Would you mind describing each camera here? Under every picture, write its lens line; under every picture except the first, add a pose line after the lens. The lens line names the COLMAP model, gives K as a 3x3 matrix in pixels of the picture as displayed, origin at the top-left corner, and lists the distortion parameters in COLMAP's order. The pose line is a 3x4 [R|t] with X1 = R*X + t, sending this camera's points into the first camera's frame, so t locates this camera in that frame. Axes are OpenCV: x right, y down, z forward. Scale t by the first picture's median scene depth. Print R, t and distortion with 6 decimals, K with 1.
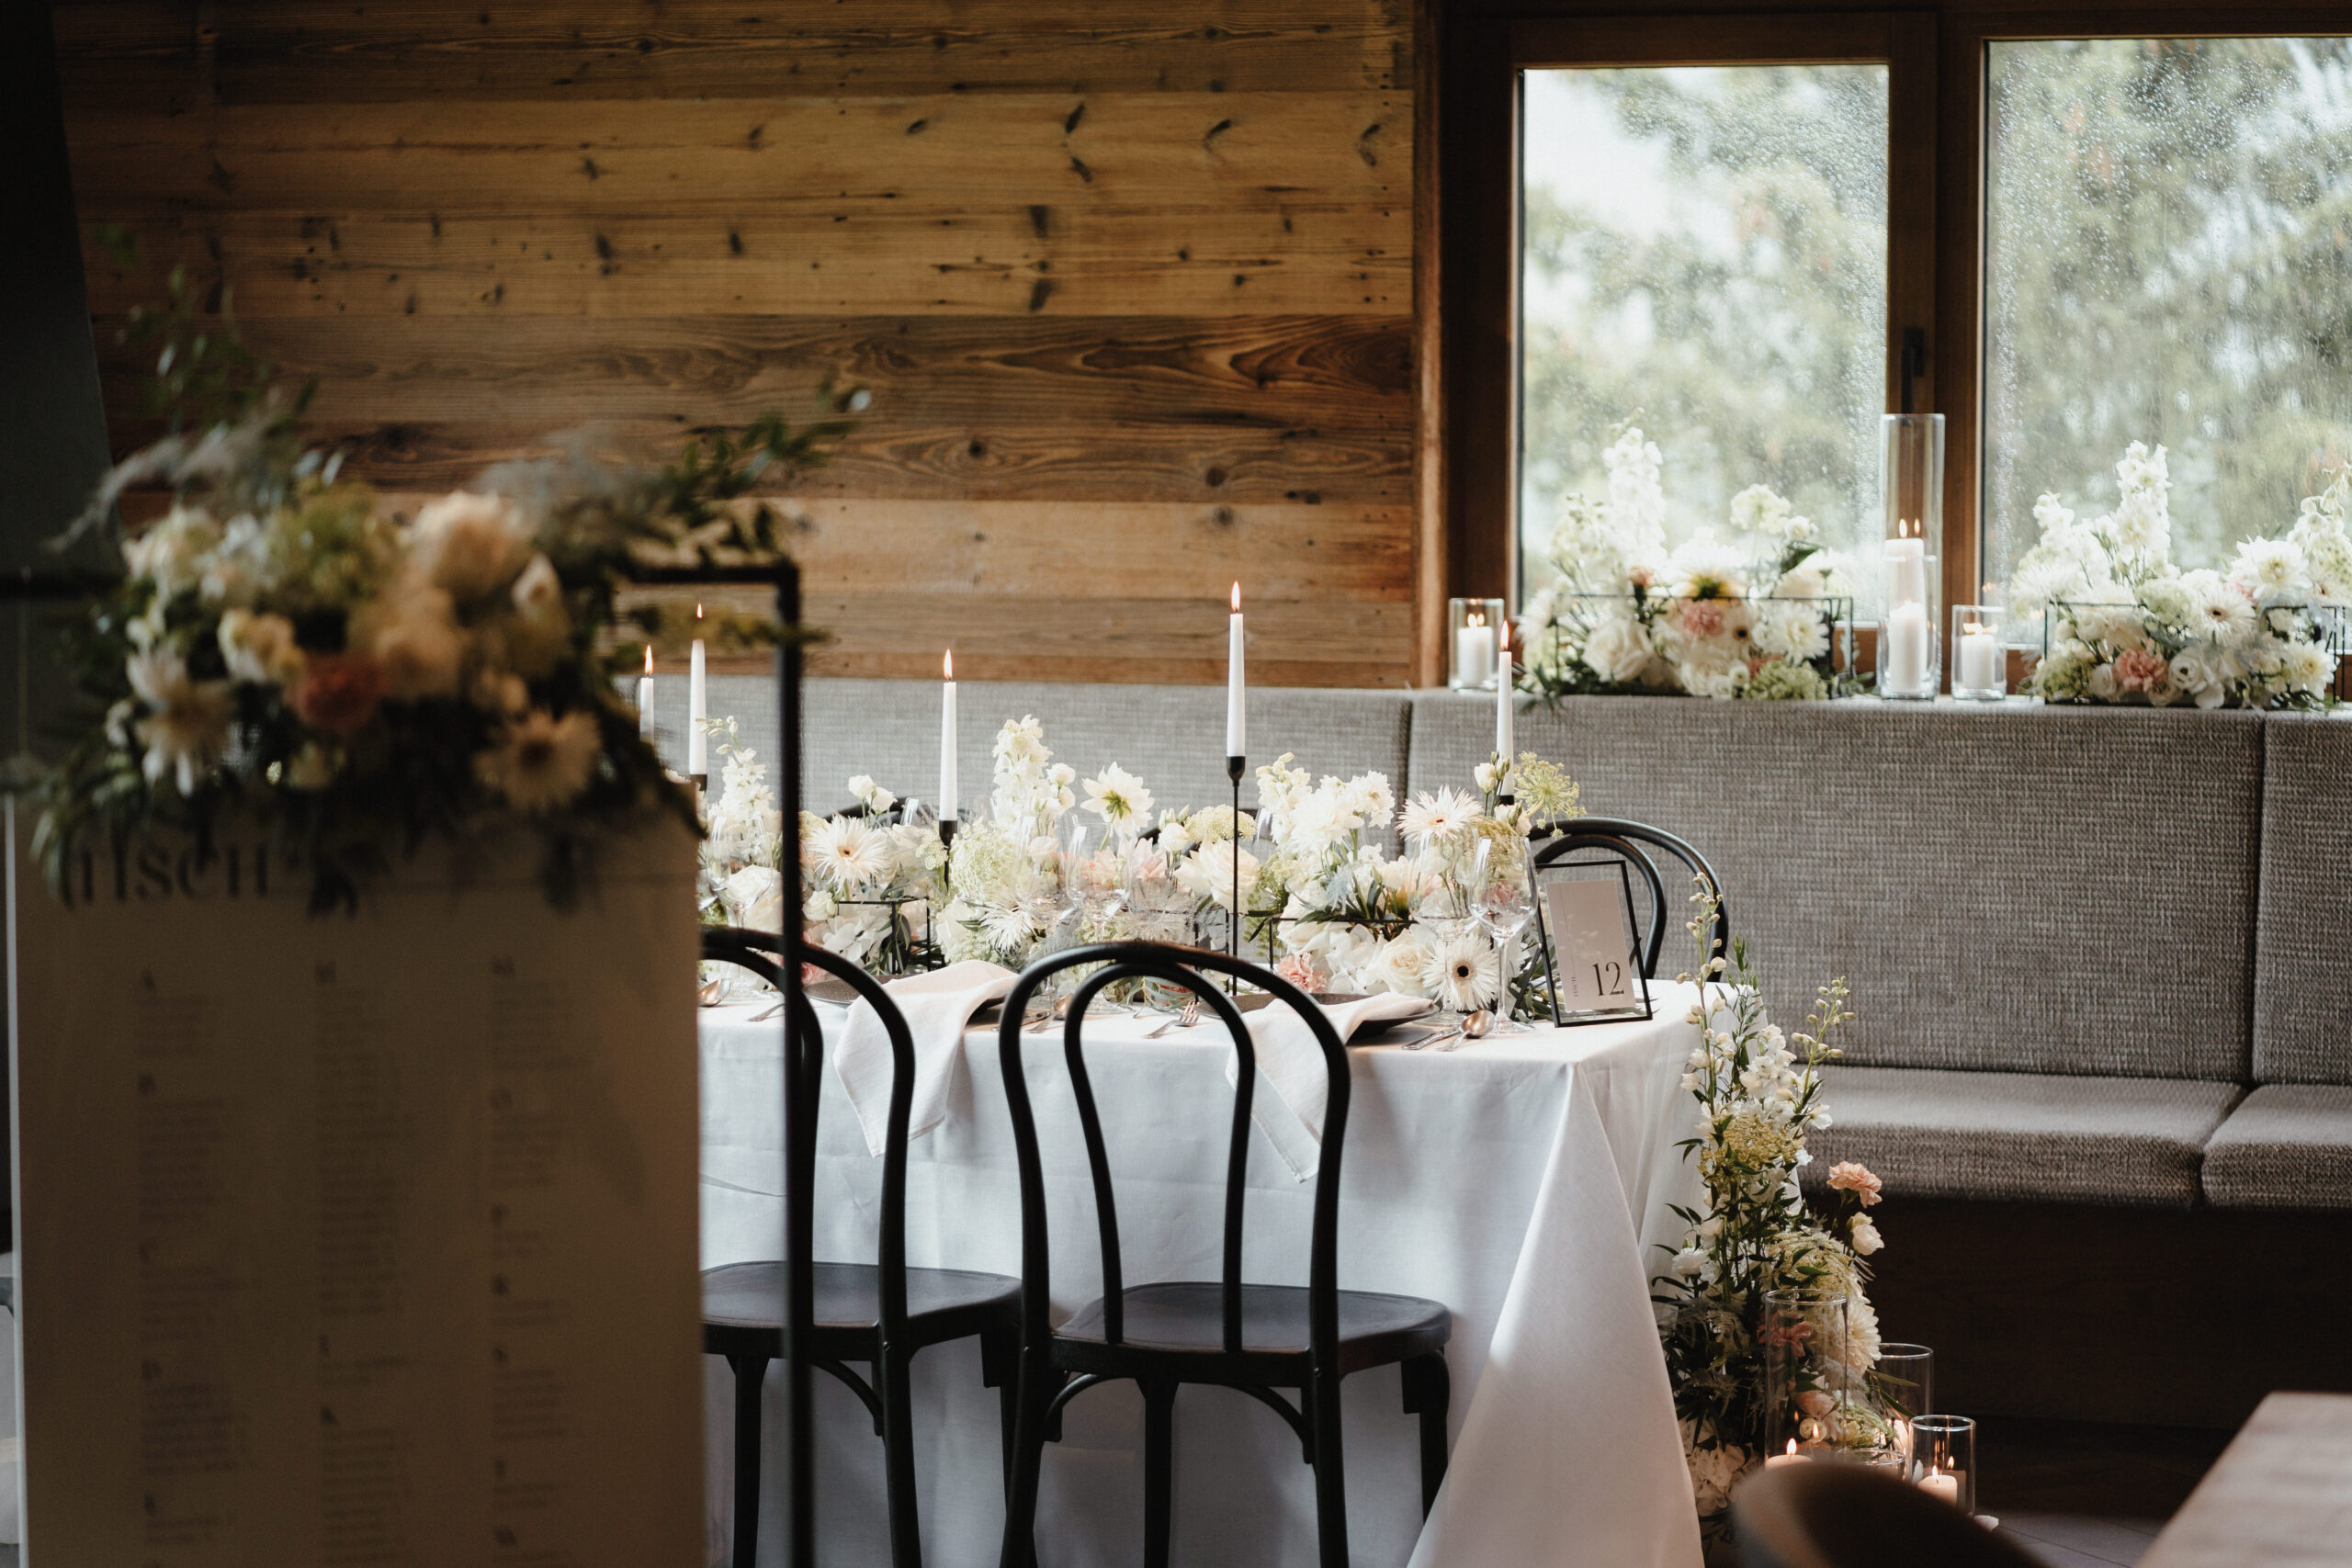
lens RADIAL K [[5787.3, 0, 1177.3], [0, 5787.3, 785.1], [0, 0, 1]] dist [0.024053, 0.000000]
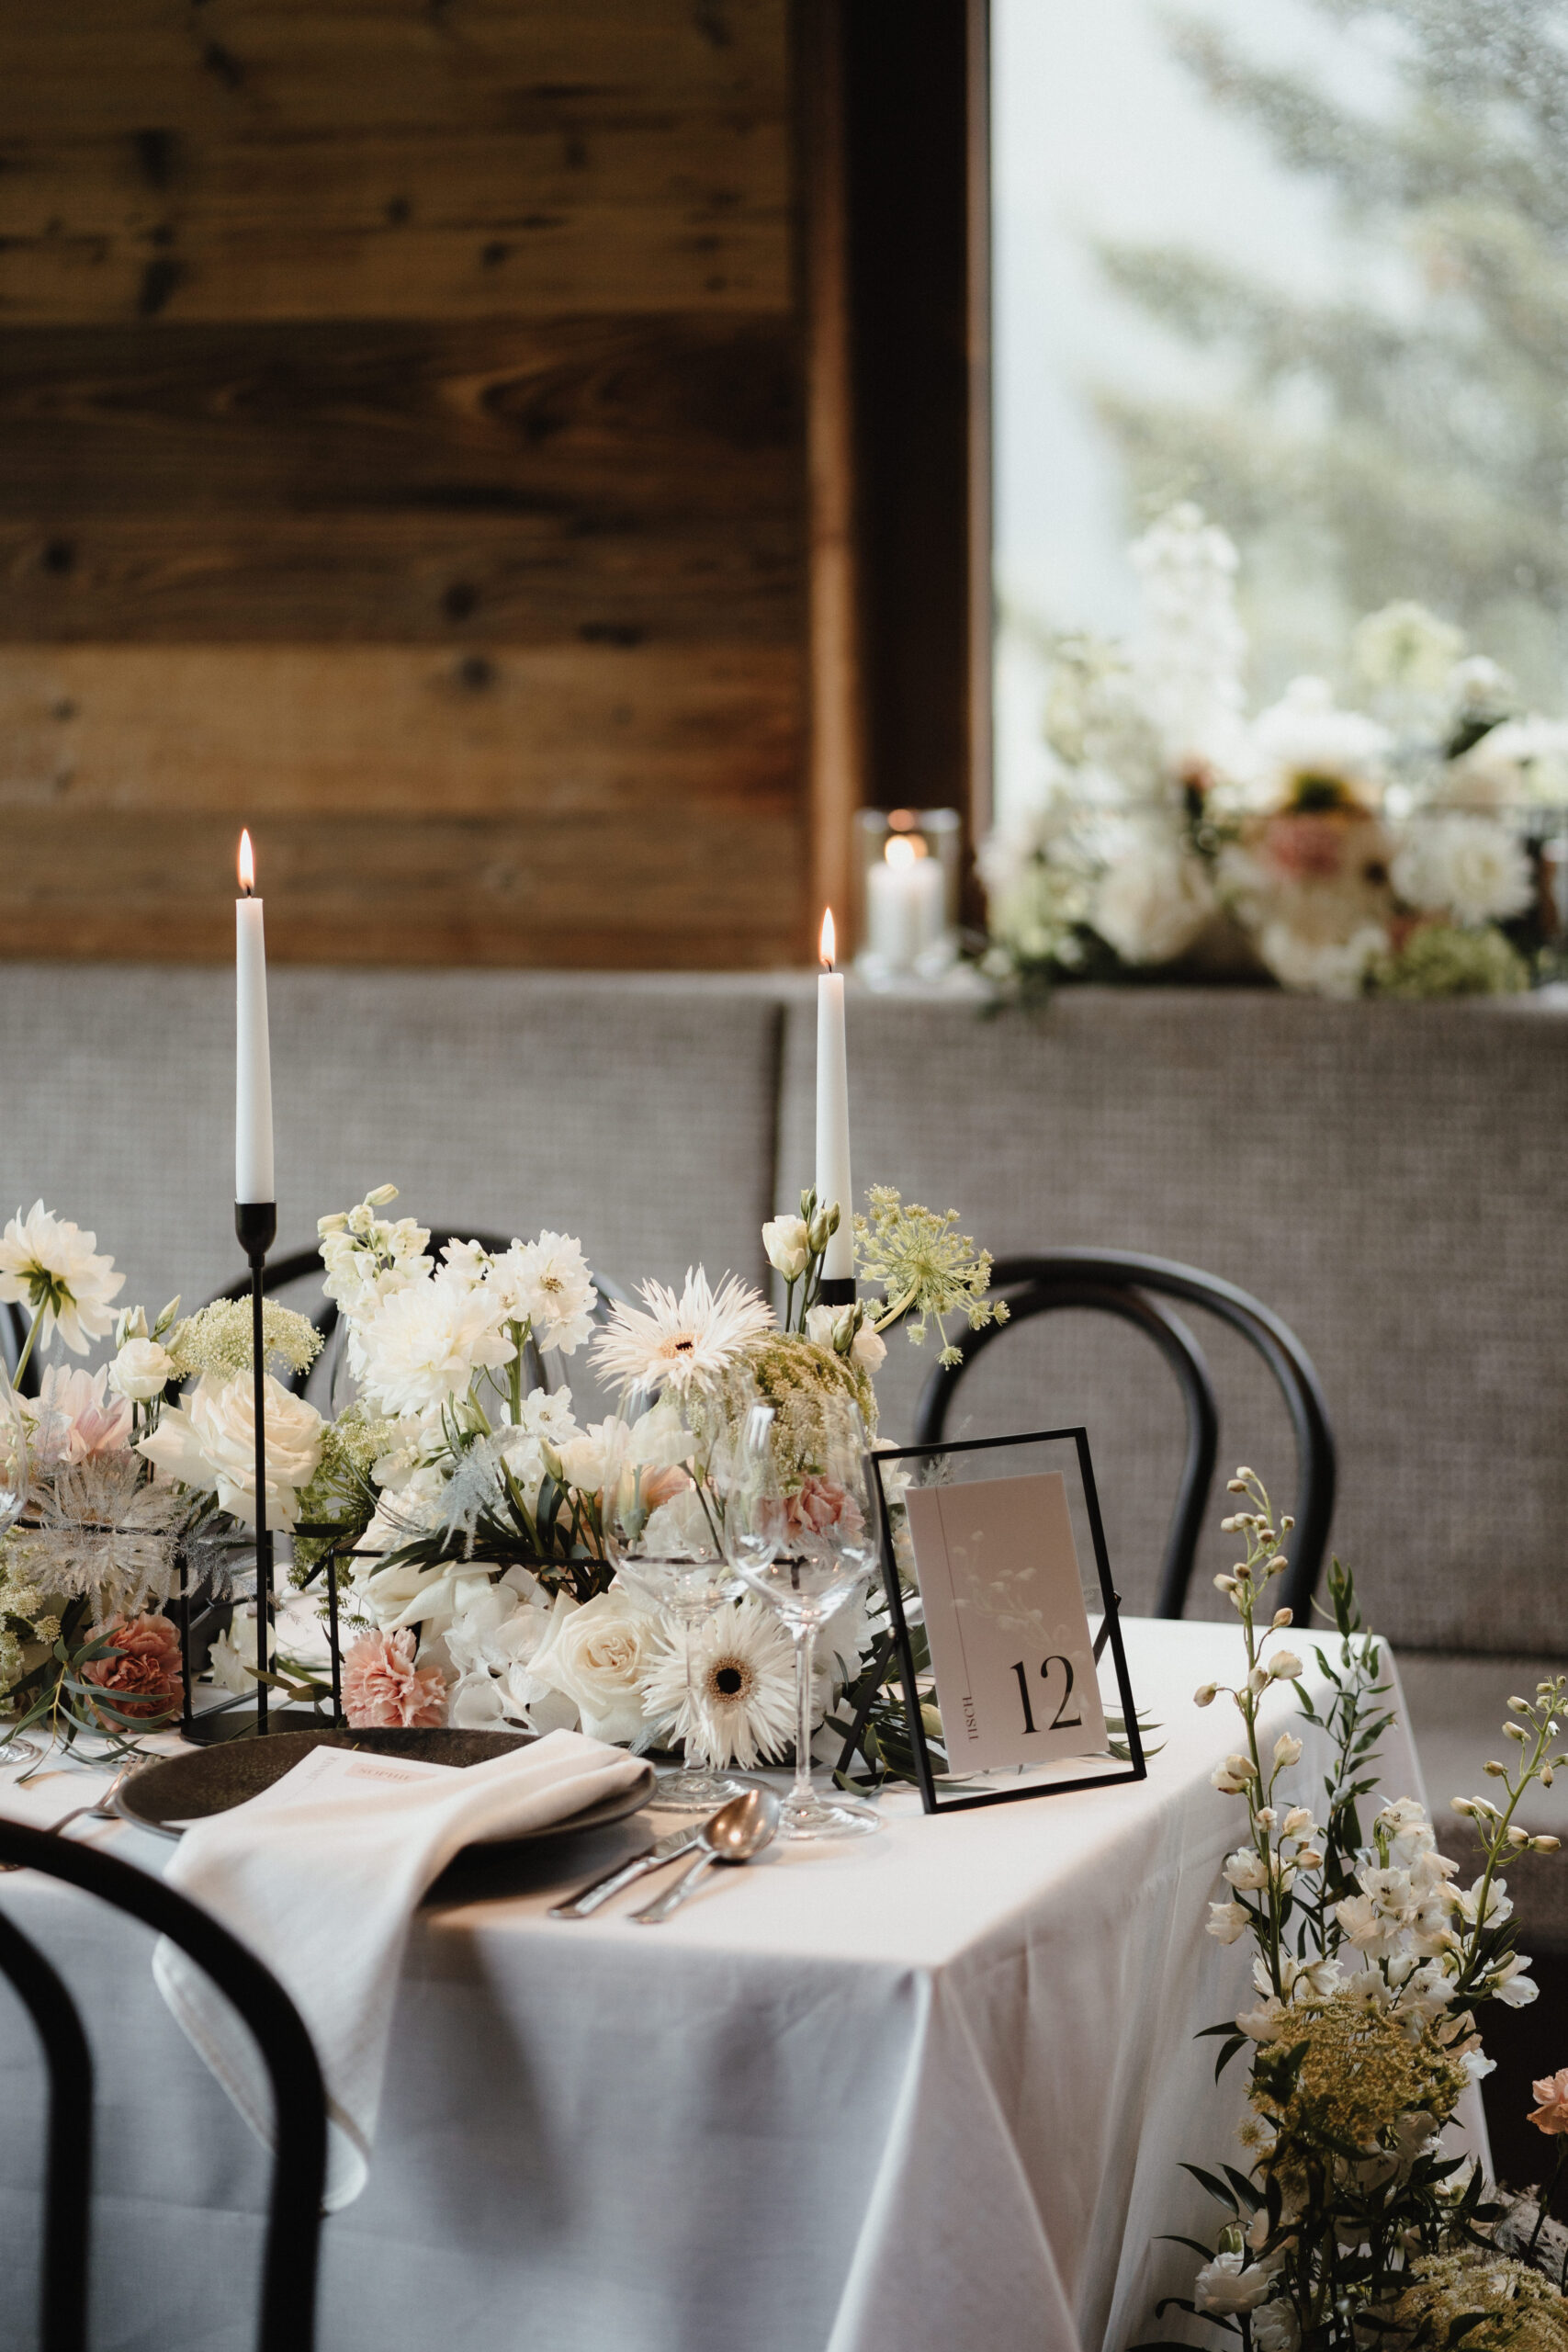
lens RADIAL K [[5787.3, 0, 782.8], [0, 5787.3, 1172.8], [0, 0, 1]] dist [0.024053, 0.000000]
pose [[0.999780, -0.008679, -0.019085, 0.050912], [0.009533, 0.998936, 0.045121, -0.023151], [0.018673, -0.045293, 0.998799, 0.442317]]
